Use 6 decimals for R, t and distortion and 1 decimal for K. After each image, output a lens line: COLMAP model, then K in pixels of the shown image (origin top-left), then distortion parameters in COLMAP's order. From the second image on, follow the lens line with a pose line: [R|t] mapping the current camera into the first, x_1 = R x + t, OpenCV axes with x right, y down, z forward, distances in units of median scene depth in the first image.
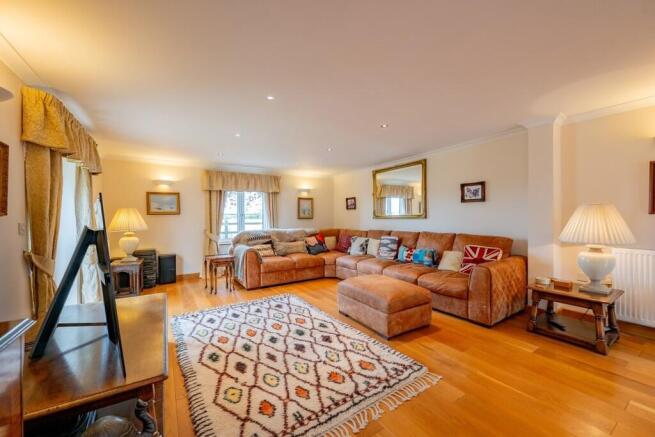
lens RADIAL K [[263.4, 0, 331.4], [0, 263.4, 220.7], [0, 0, 1]] dist [-0.002210, 0.000156]
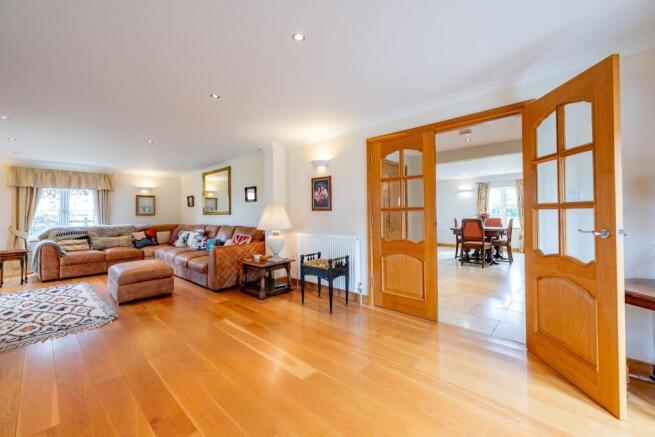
lens RADIAL K [[263.4, 0, 327.4], [0, 263.4, 211.6], [0, 0, 1]] dist [-0.002210, 0.000156]
pose [[0.965415, 0.000457, 0.260717, 0.431855], [0.005854, 0.999708, -0.023429, 0.009197], [-0.260652, 0.024145, 0.965131, -0.276246]]
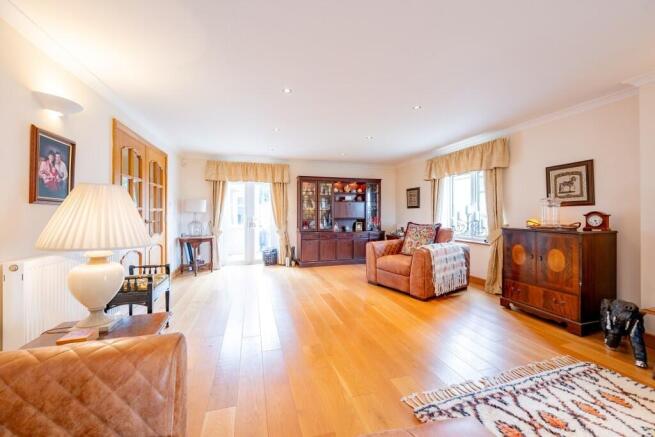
lens RADIAL K [[263.4, 0, 325.9], [0, 263.4, 215.6], [0, 0, 1]] dist [-0.002210, 0.000156]
pose [[-0.952865, 0.008405, 0.303280, 0.146832], [0.010310, 0.999936, 0.004681, 0.005425], [-0.303221, 0.007588, -0.952890, 0.695951]]
